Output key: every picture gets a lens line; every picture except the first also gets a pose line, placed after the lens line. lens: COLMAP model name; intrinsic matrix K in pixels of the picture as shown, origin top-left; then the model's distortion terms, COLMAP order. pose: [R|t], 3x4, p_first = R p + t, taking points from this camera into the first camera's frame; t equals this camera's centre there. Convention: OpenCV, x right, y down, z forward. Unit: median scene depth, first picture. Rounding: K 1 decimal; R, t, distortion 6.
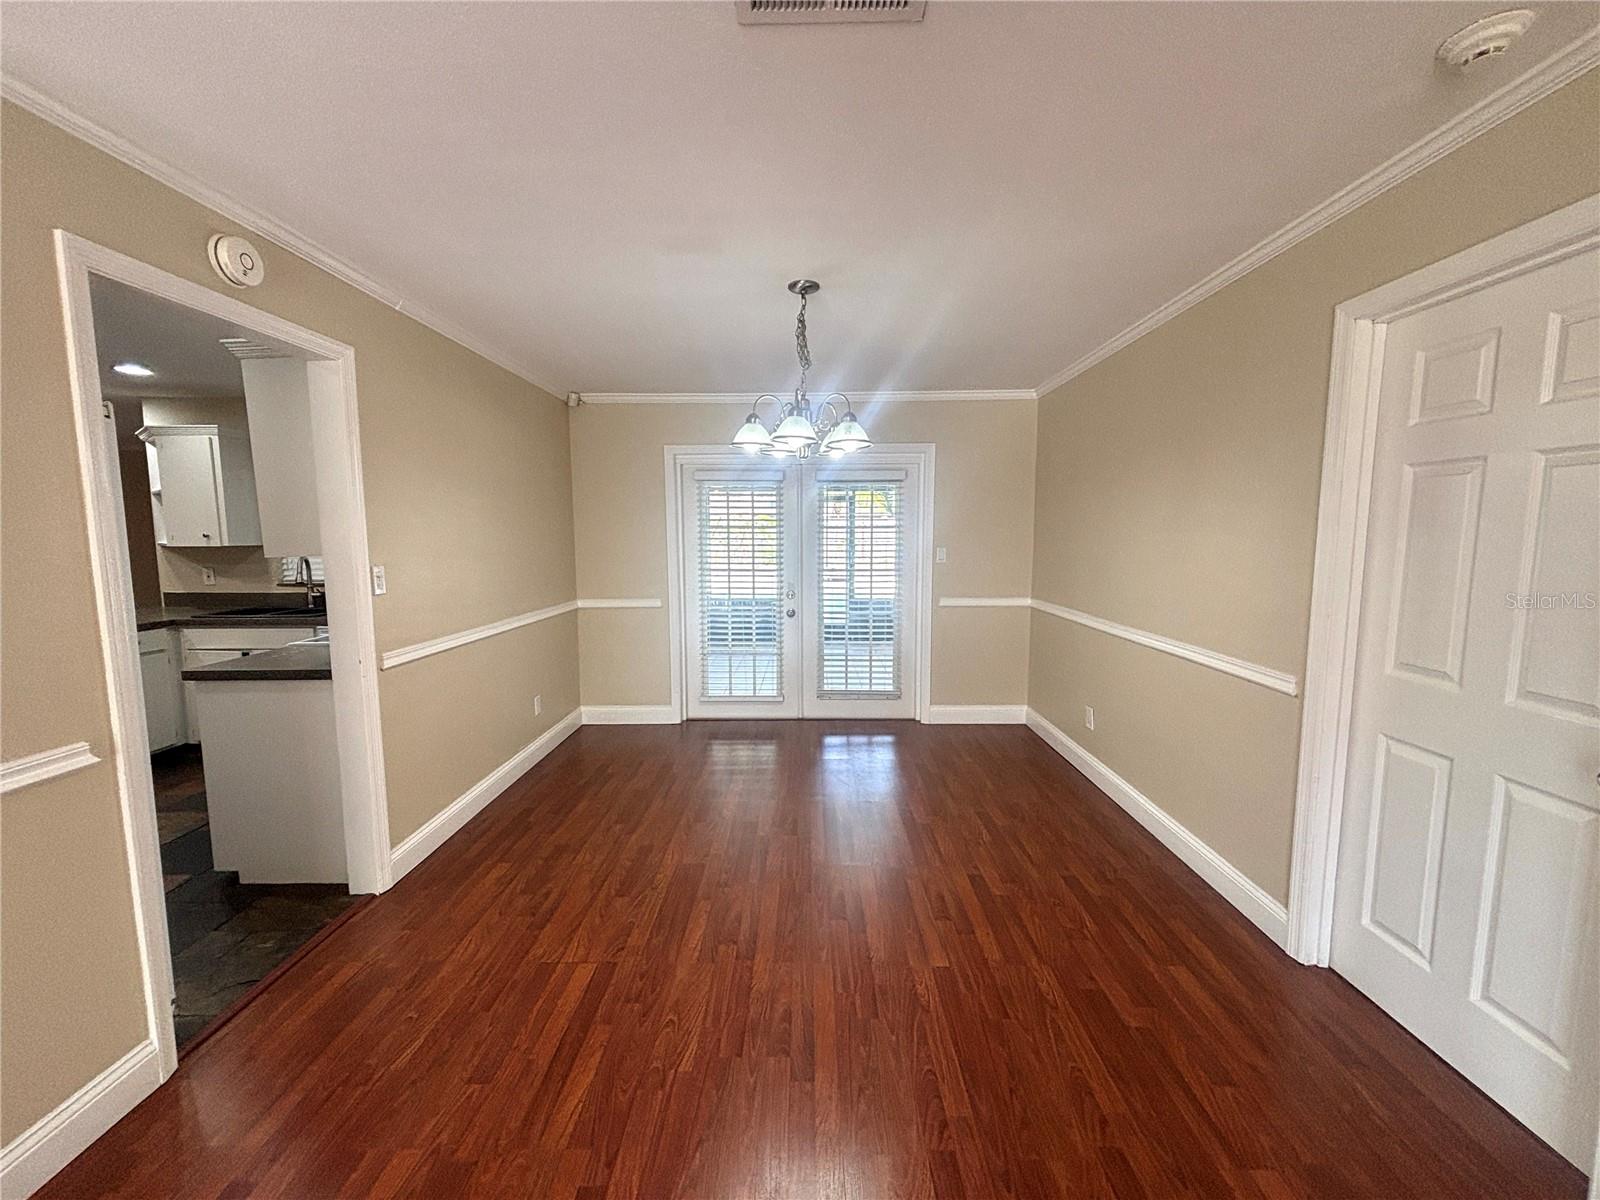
lens RADIAL K [[644.6, 0, 798.6], [0, 644.6, 602.5], [0, 0, 1]] dist [0.001384, -0.000425]
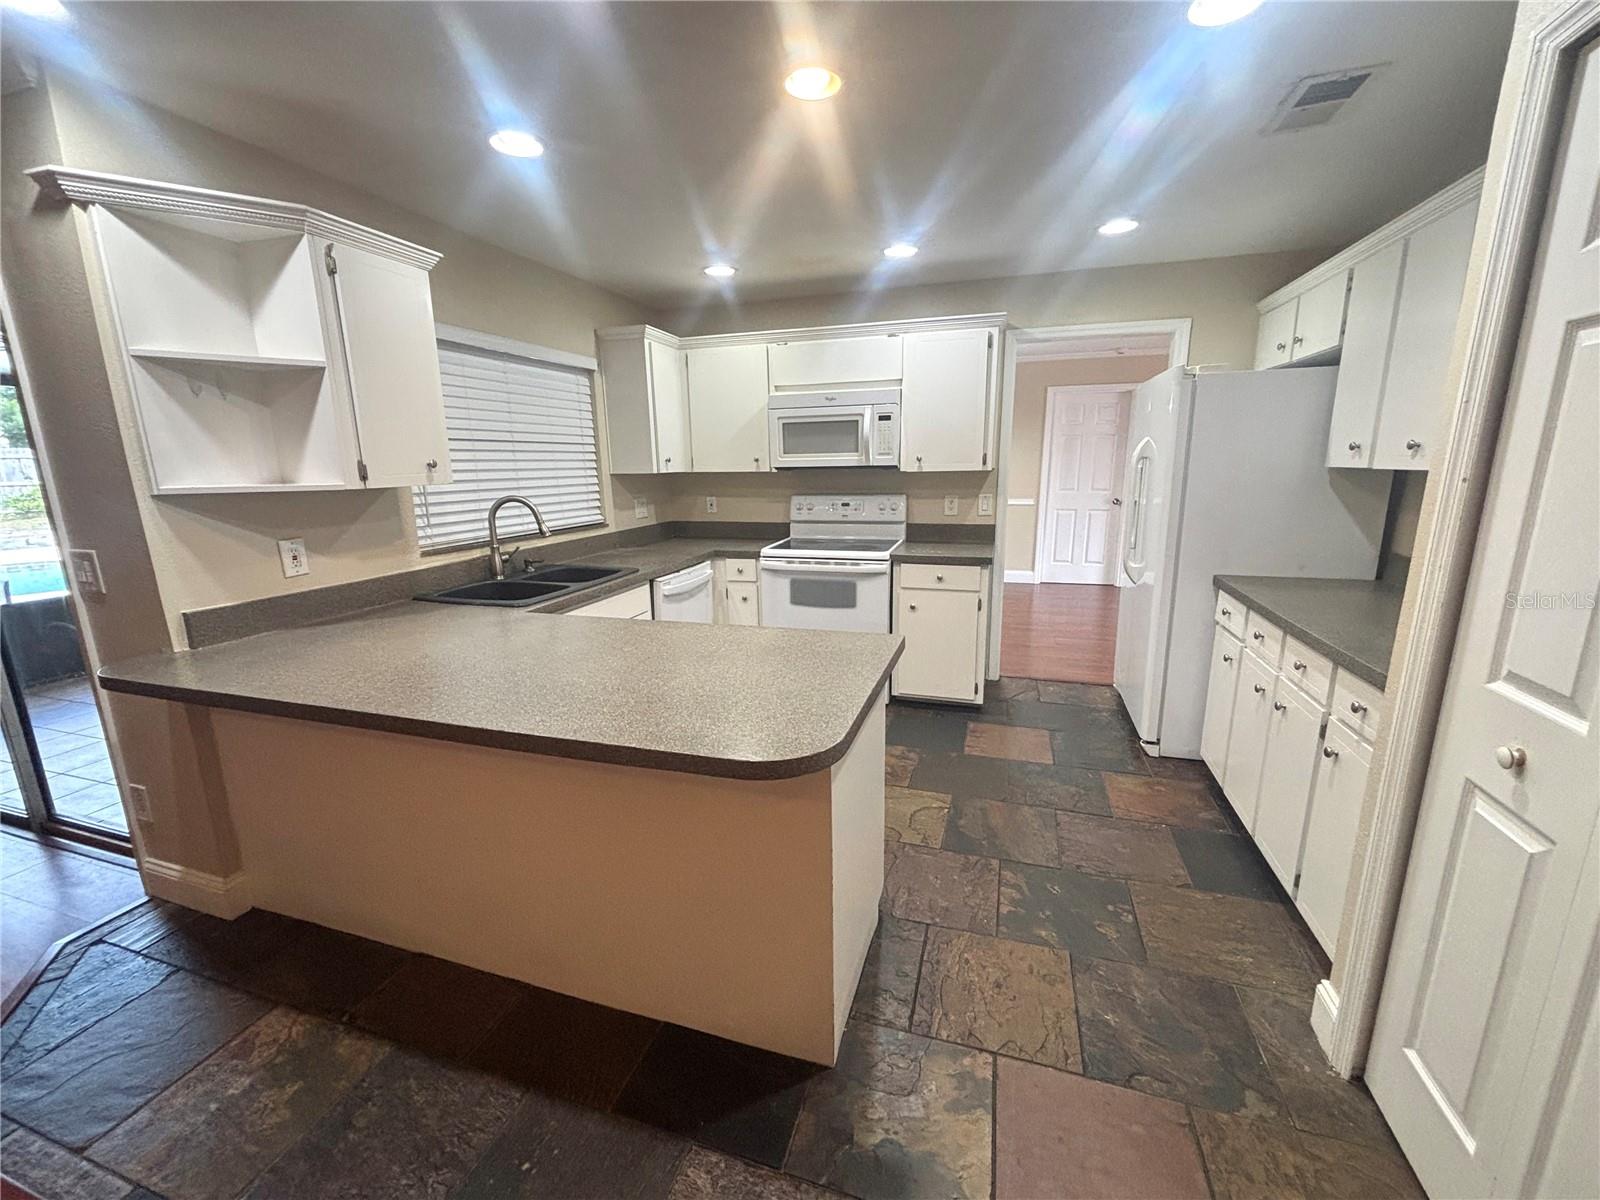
lens RADIAL K [[644.6, 0, 799.8], [0, 644.6, 597.5], [0, 0, 1]] dist [0.001384, -0.000425]
pose [[0.286765, -0.206608, 0.935457, -1.246707], [0.111977, 0.977003, 0.181458, -0.055212], [-0.951434, 0.052714, 0.303305, 0.530978]]
